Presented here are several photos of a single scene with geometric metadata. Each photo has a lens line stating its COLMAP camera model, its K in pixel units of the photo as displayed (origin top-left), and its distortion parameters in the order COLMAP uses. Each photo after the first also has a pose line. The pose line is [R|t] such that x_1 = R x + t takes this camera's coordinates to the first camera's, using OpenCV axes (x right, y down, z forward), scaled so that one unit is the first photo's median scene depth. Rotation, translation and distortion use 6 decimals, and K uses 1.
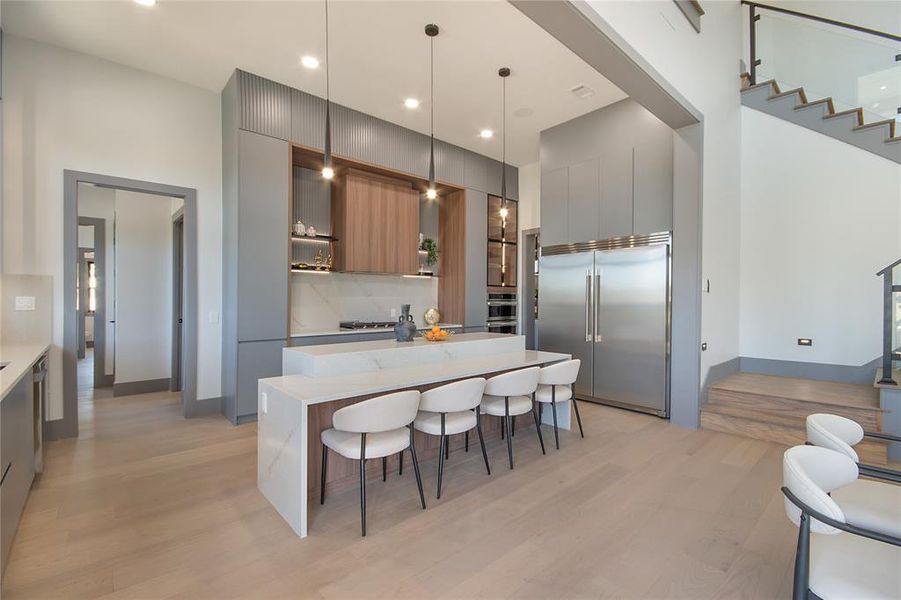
lens RADIAL K [[399.5, 0, 455.4], [0, 399.5, 299.5], [0, 0, 1]] dist [-0.003293, -0.001280]
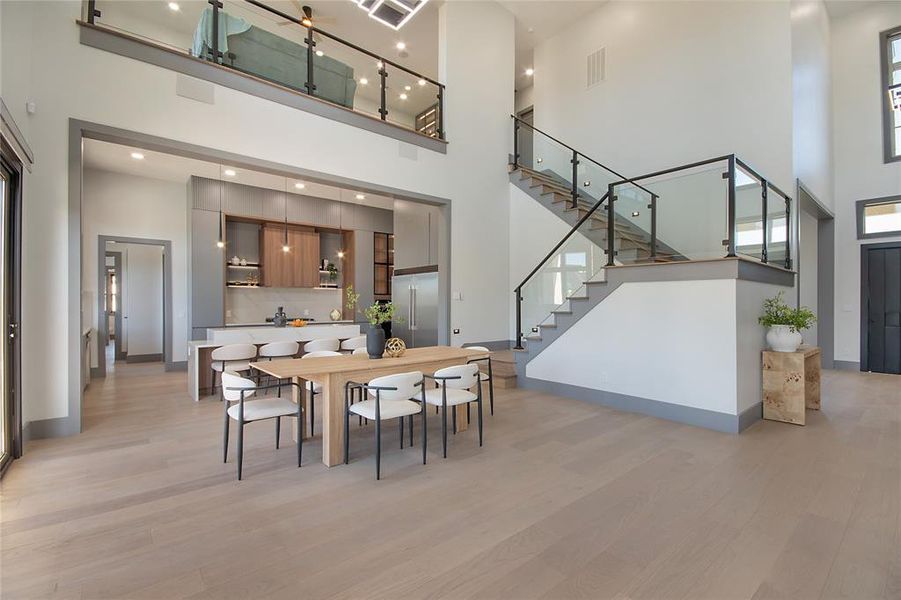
lens RADIAL K [[399.5, 0, 452.2], [0, 399.5, 303.9], [0, 0, 1]] dist [-0.003293, -0.001280]
pose [[0.999358, 0.003642, -0.035643, 0.502387], [-0.003538, 0.999989, 0.002992, -0.006326], [0.035654, -0.002864, 0.999360, -0.549170]]
